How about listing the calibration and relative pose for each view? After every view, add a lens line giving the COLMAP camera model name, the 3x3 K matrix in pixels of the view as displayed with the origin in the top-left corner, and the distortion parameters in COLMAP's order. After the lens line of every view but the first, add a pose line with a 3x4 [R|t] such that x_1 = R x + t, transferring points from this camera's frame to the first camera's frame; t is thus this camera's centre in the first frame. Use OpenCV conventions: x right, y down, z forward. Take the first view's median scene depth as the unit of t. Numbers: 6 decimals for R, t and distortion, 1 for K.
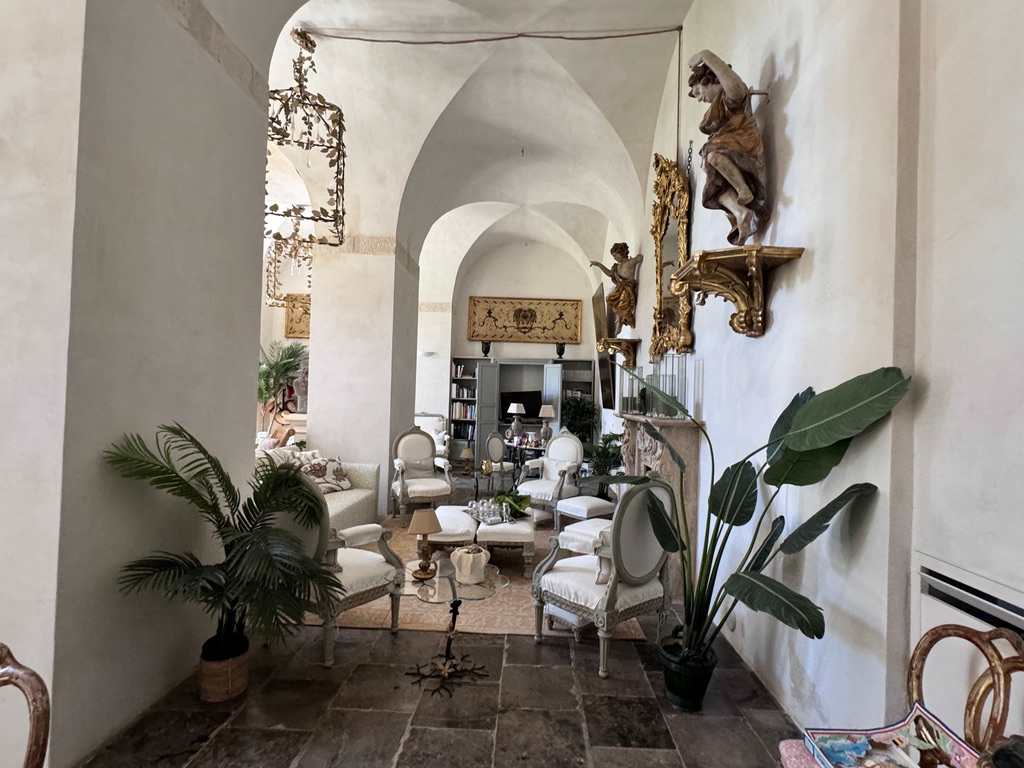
lens RADIAL K [[500.6, 0, 514.1], [0, 500.6, 387.5], [0, 0, 1]] dist [-0.001729, -0.000399]
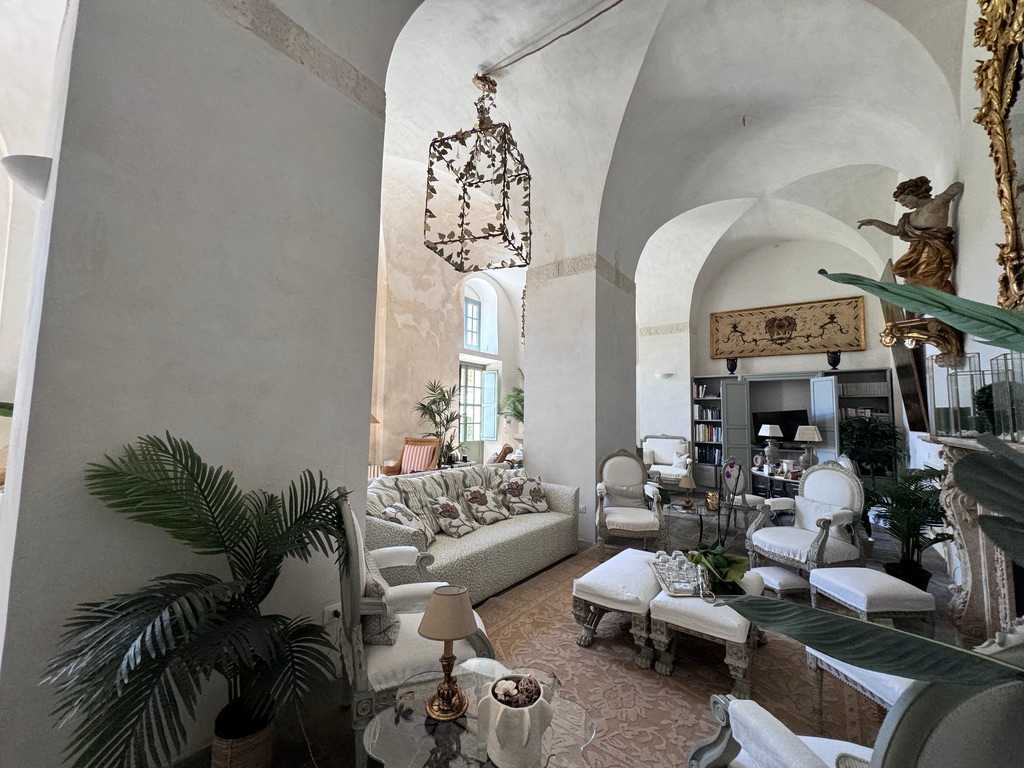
lens RADIAL K [[408.8, 0, 513.4], [0, 408.8, 385.6], [0, 0, 1]] dist [-0.002723, 0.000384]
pose [[0.819181, -0.057400, -0.570655, 0.092718], [0.016003, 0.996879, -0.077300, 0.023899], [0.573312, 0.054191, 0.817543, 0.348639]]
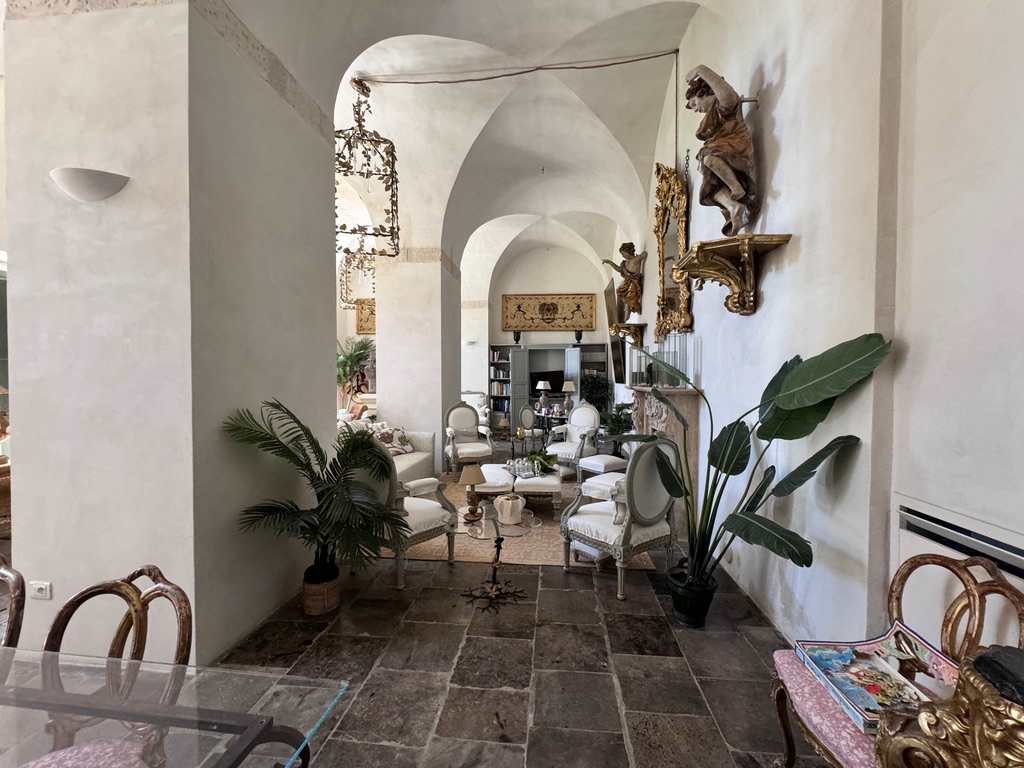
lens RADIAL K [[408.8, 0, 513.0], [0, 408.8, 385.8], [0, 0, 1]] dist [-0.002723, 0.000384]
pose [[0.997244, -0.027145, -0.069049, -0.001128], [0.029774, 0.998859, 0.037326, 0.007068], [0.067957, -0.039279, 0.996915, 0.004415]]
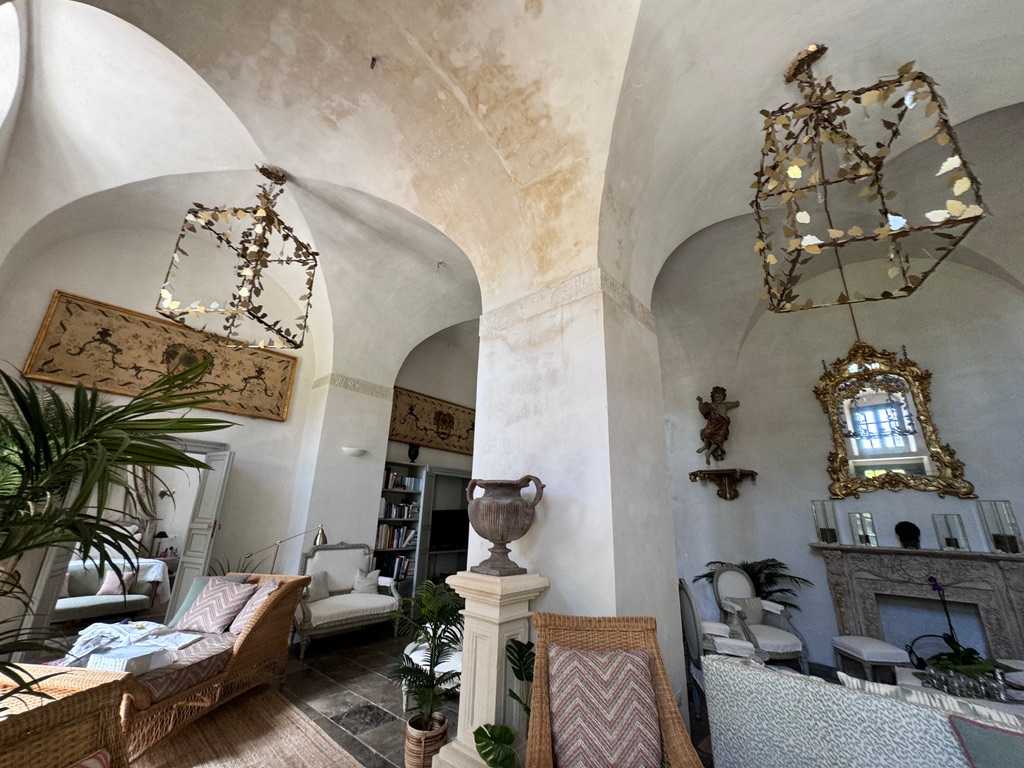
lens RADIAL K [[408.8, 0, 509.8], [0, 408.8, 385.3], [0, 0, 1]] dist [-0.002723, 0.000384]
pose [[0.623794, 0.228649, 0.747396, -1.067723], [-0.031616, 0.962851, -0.268175, -0.024945], [-0.780949, 0.143656, 0.607850, 1.044341]]
